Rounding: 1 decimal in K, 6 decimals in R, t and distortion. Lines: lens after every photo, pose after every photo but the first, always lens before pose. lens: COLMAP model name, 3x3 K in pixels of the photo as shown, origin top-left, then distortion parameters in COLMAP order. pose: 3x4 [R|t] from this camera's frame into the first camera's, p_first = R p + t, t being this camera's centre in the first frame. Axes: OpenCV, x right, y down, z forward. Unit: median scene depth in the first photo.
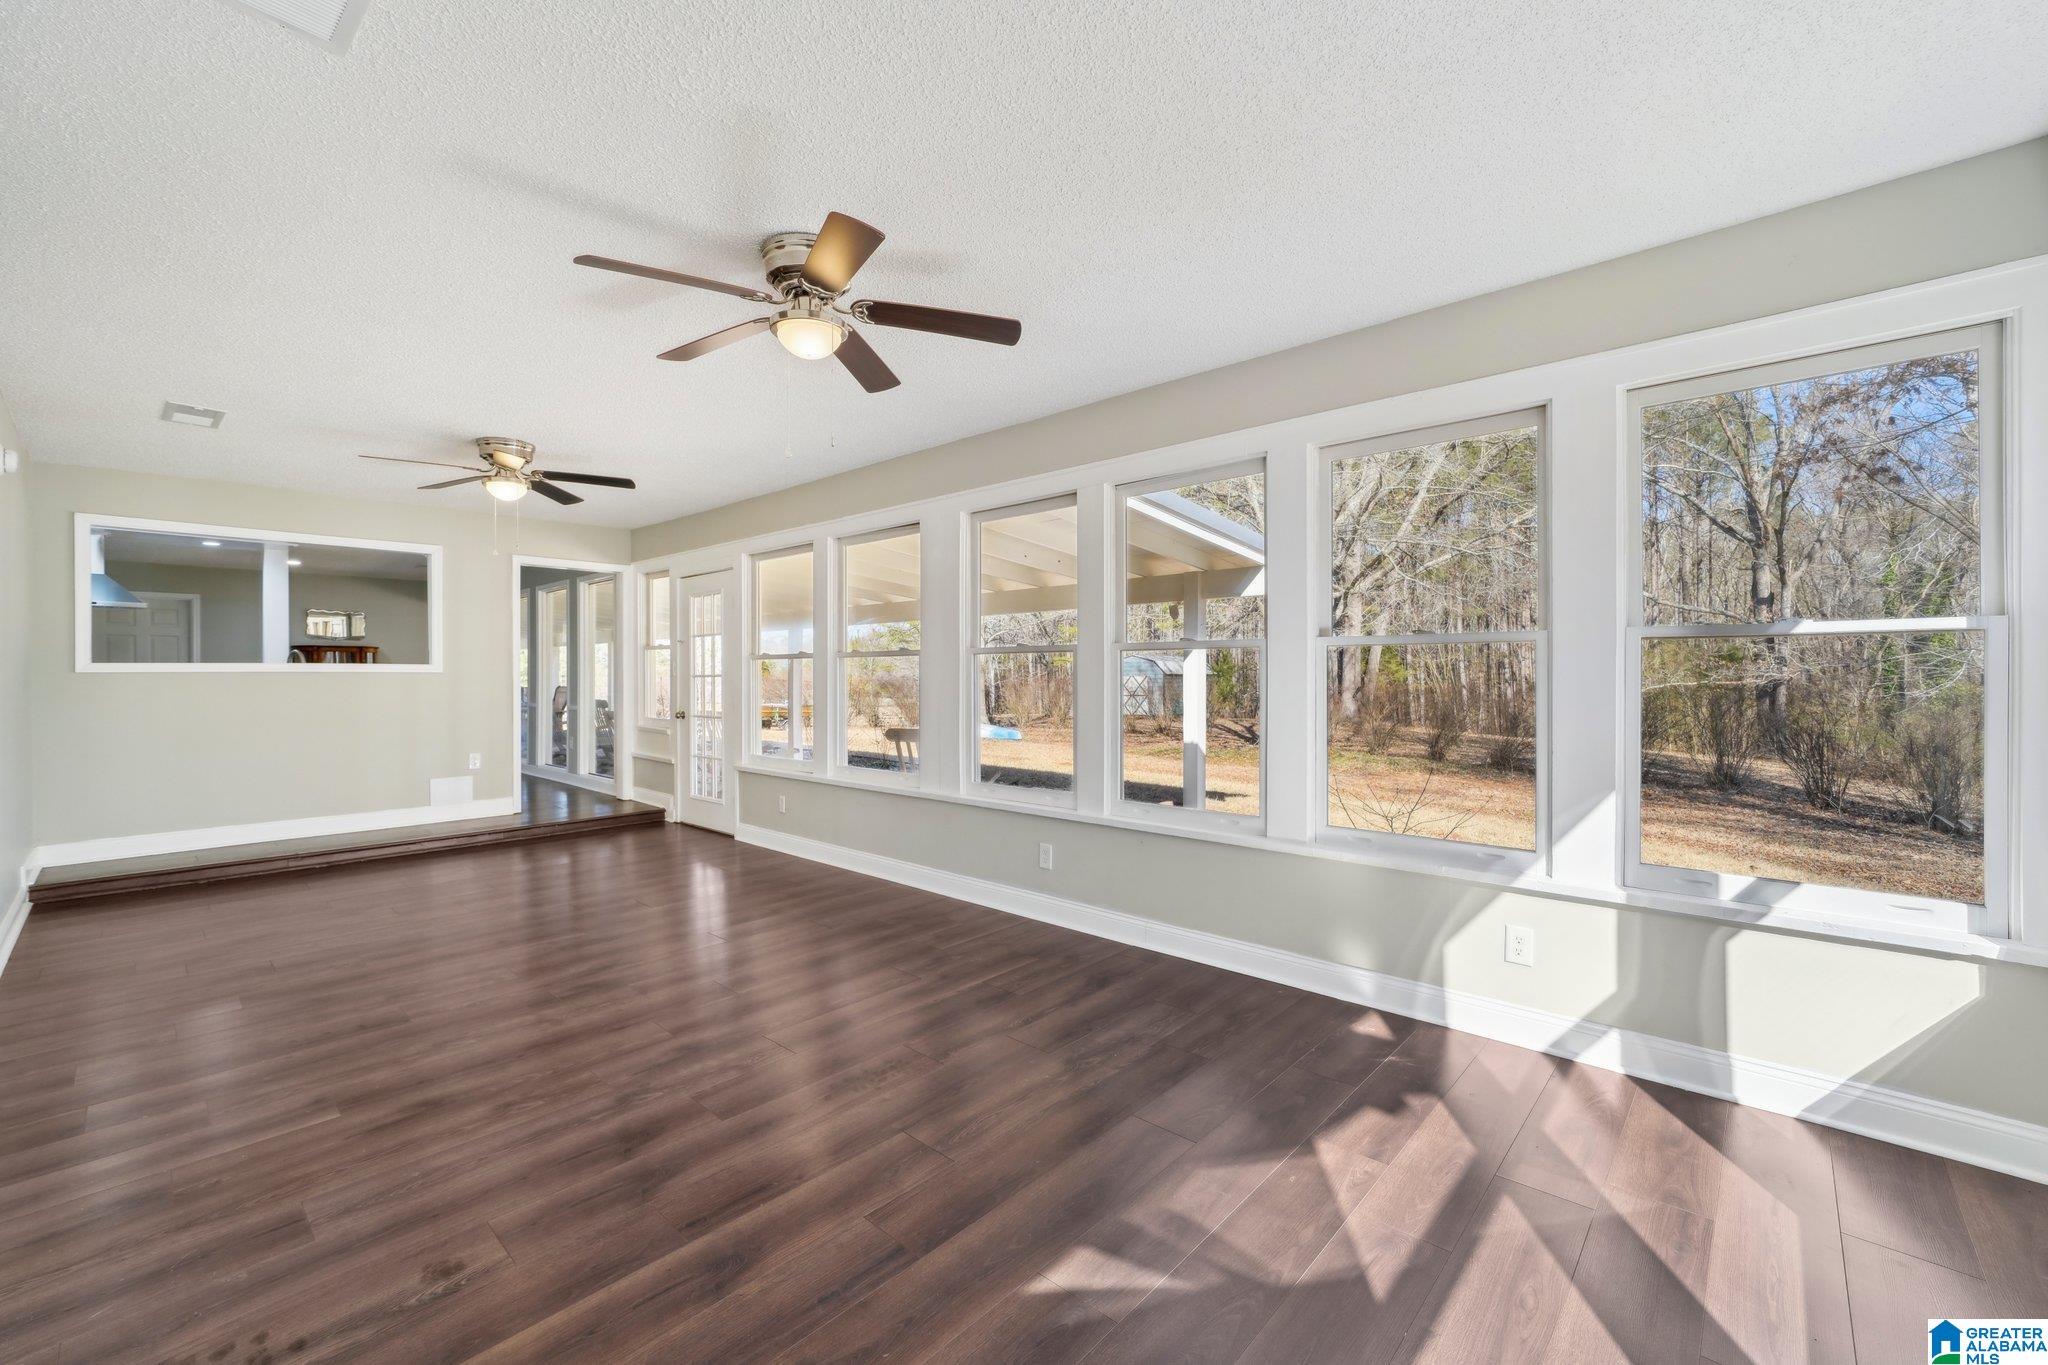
lens RADIAL K [[819.8, 0, 1045.5], [0, 819.8, 680.0], [0, 0, 1]] dist [-0.012431, 0.003032]
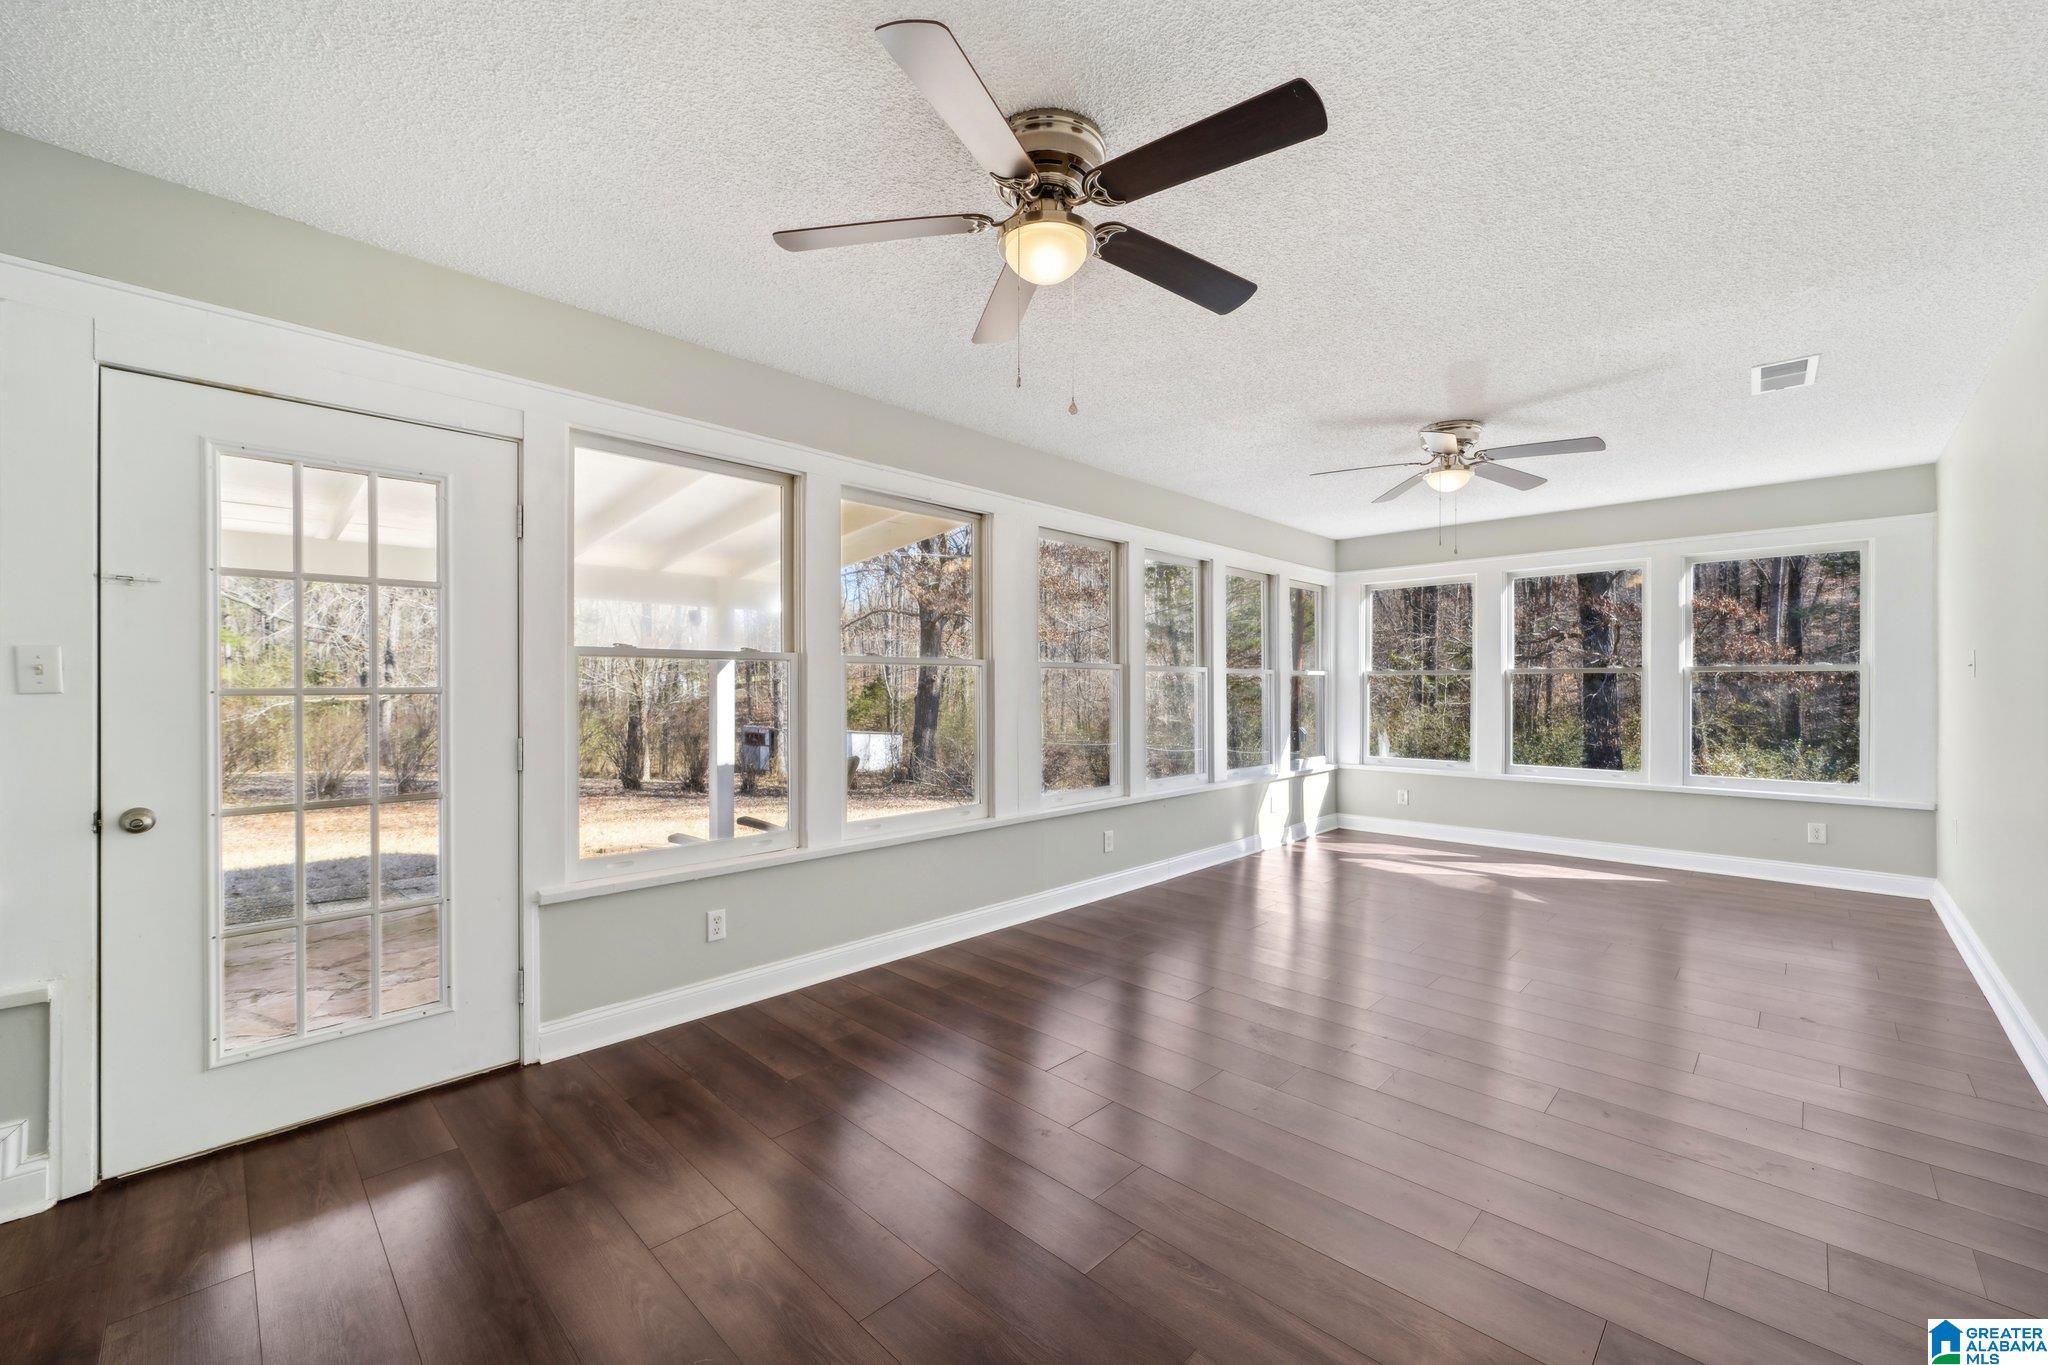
lens RADIAL K [[819.8, 0, 1031.1], [0, 819.8, 679.4], [0, 0, 1]] dist [-0.012431, 0.003032]
pose [[0.052771, 0.011101, 0.998545, -0.805910], [0.012199, 0.999856, -0.011760, -0.003181], [-0.998532, 0.012802, 0.052628, 0.714013]]
